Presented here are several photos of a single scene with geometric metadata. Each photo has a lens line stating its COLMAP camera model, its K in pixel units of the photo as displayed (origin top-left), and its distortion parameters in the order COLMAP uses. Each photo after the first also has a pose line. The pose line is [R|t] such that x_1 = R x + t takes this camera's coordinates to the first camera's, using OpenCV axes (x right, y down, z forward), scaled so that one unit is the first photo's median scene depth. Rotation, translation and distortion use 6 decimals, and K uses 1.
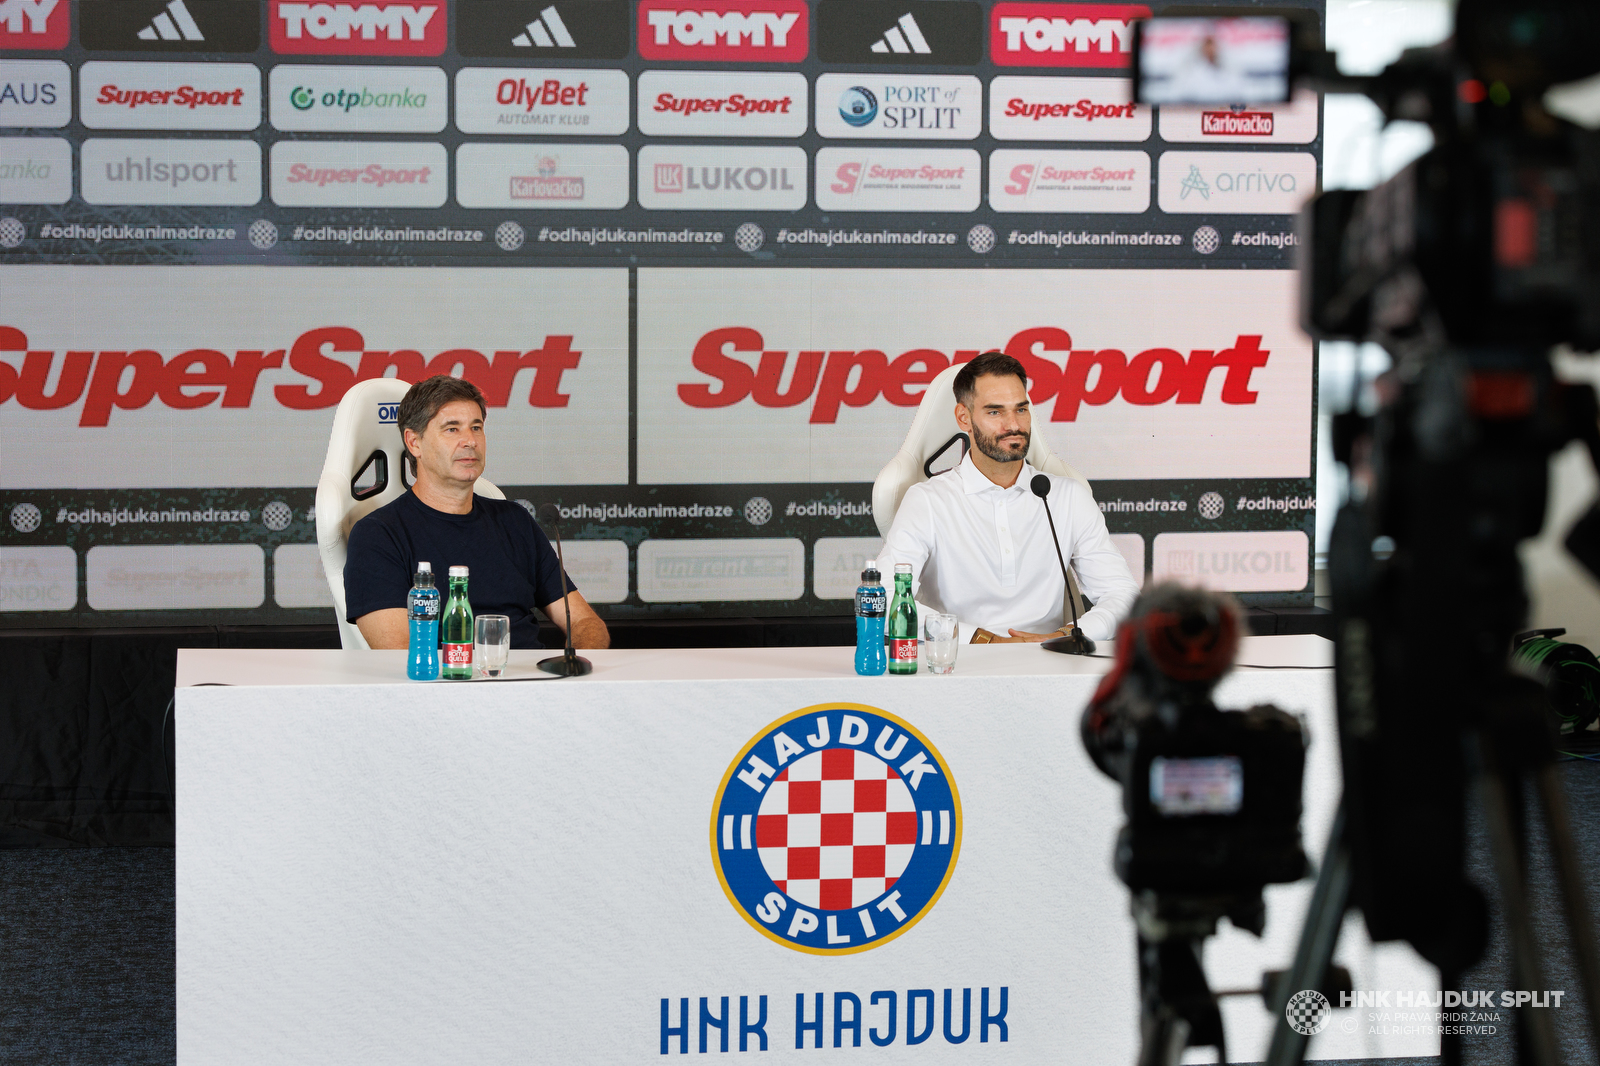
lens RADIAL K [[3338.9, 0, 765.2], [0, 3338.9, 531.3], [0, 0, 1]] dist [0.000924, -0.015676]
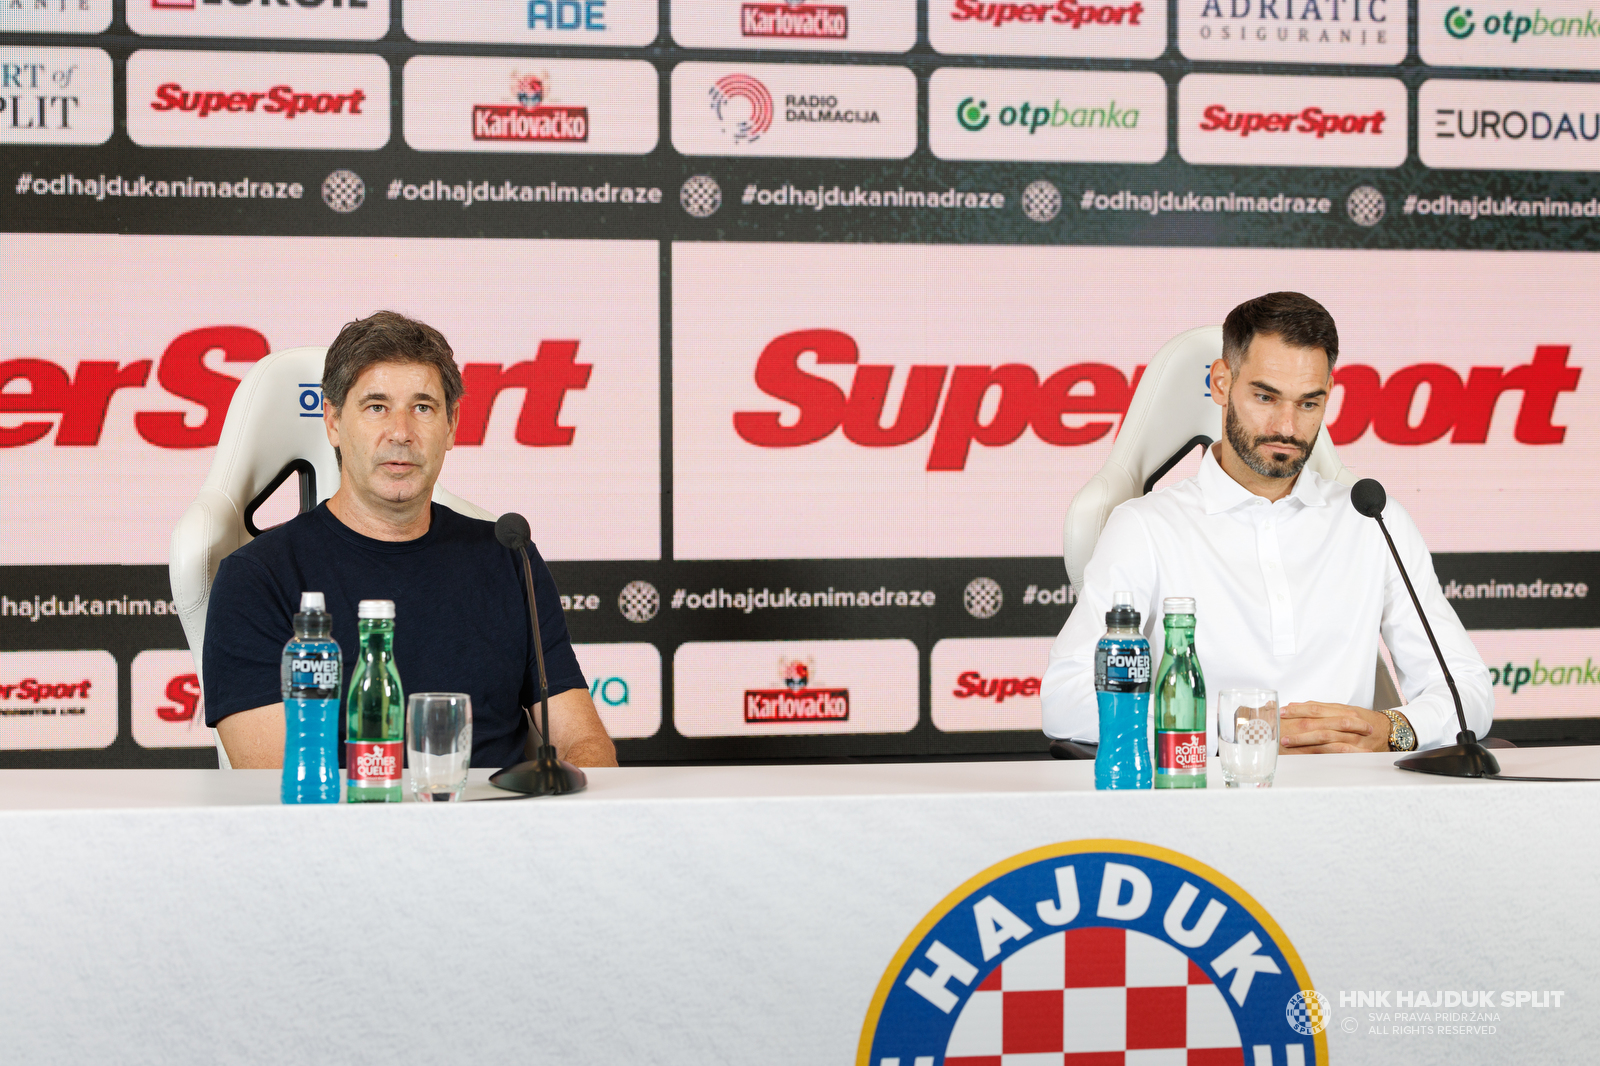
lens RADIAL K [[3177.5, 0, 800.0], [0, 3177.5, 533.0], [0, 0, 1]] dist [-0.007126, -0.038931]
pose [[0.999857, -0.008829, 0.014457, -0.031052], [0.009871, 0.997234, -0.073673, 0.039344], [-0.013766, 0.073805, 0.997178, 0.495156]]
